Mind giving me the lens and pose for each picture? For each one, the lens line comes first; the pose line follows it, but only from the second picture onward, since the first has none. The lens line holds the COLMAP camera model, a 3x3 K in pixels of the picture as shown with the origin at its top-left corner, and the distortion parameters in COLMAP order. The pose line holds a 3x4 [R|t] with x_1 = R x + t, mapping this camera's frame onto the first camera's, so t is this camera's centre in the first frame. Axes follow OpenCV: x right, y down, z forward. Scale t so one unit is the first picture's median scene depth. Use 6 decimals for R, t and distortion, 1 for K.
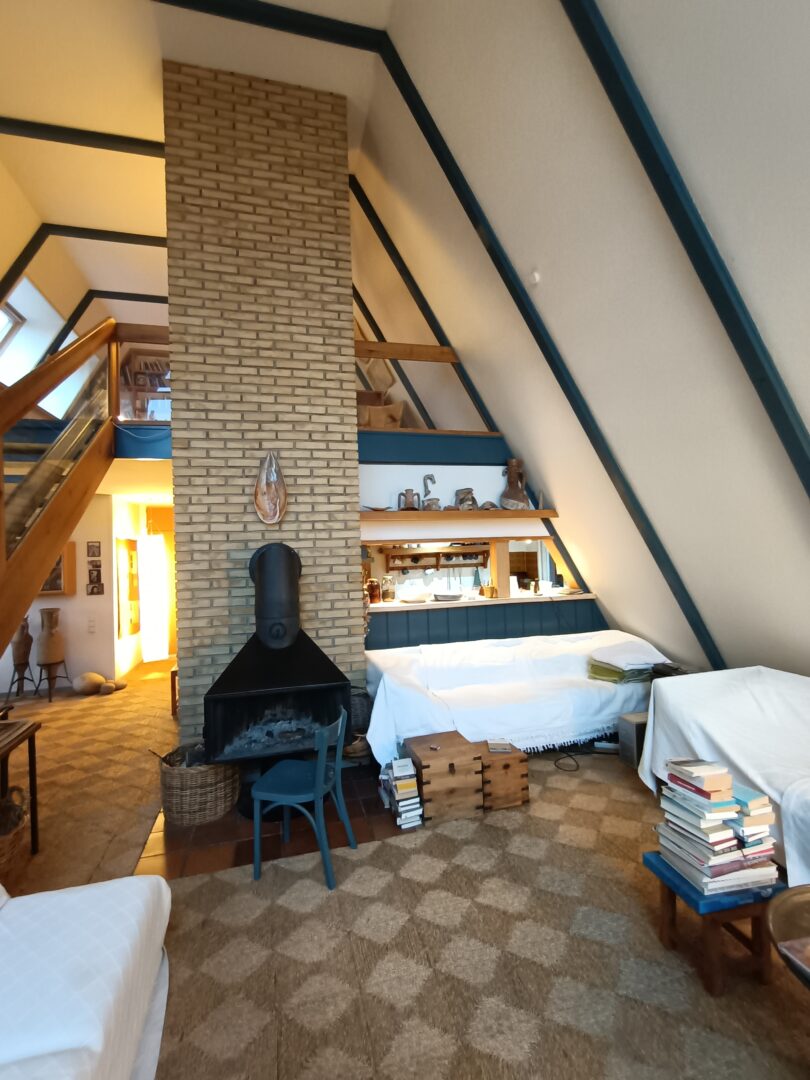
lens RADIAL K [[490.2, 0, 404.2], [0, 490.2, 538.2], [0, 0, 1]] dist [0.000473, 0.000308]
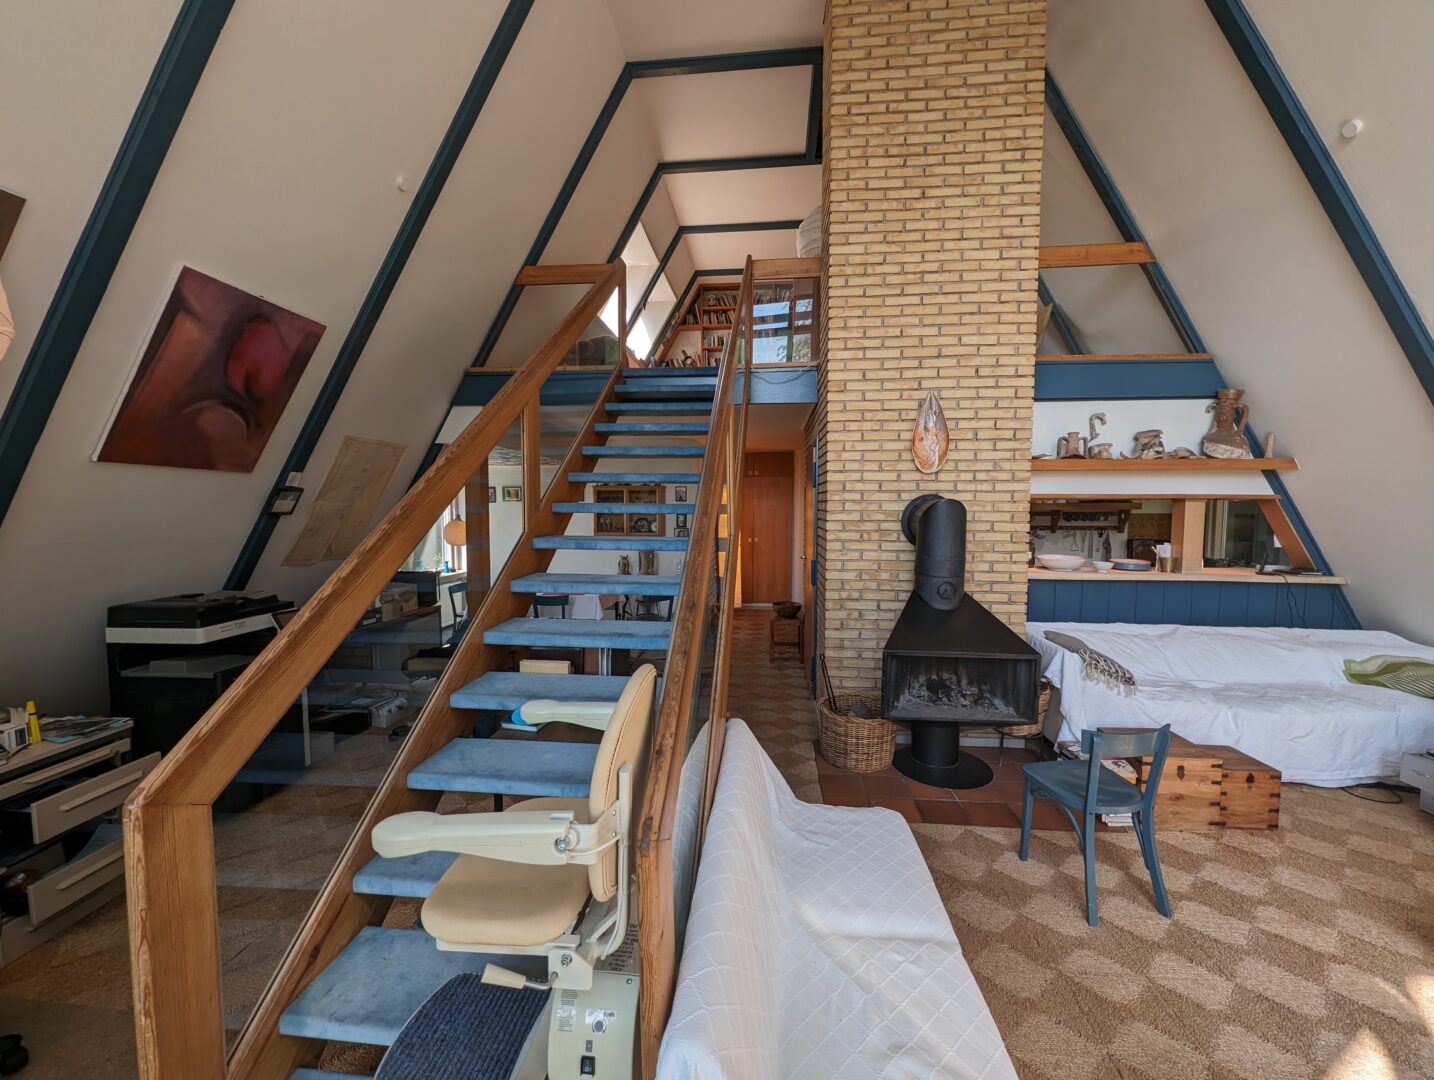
lens RADIAL K [[561.8, 0, 715.5], [0, 561.8, 538.5], [0, 0, 1]] dist [-0.001107, -0.000592]
pose [[0.935776, 0.057198, -0.347925, -0.266509], [-0.025026, 0.995041, 0.096271, 0.000839], [0.351706, -0.081381, 0.932567, -0.111415]]
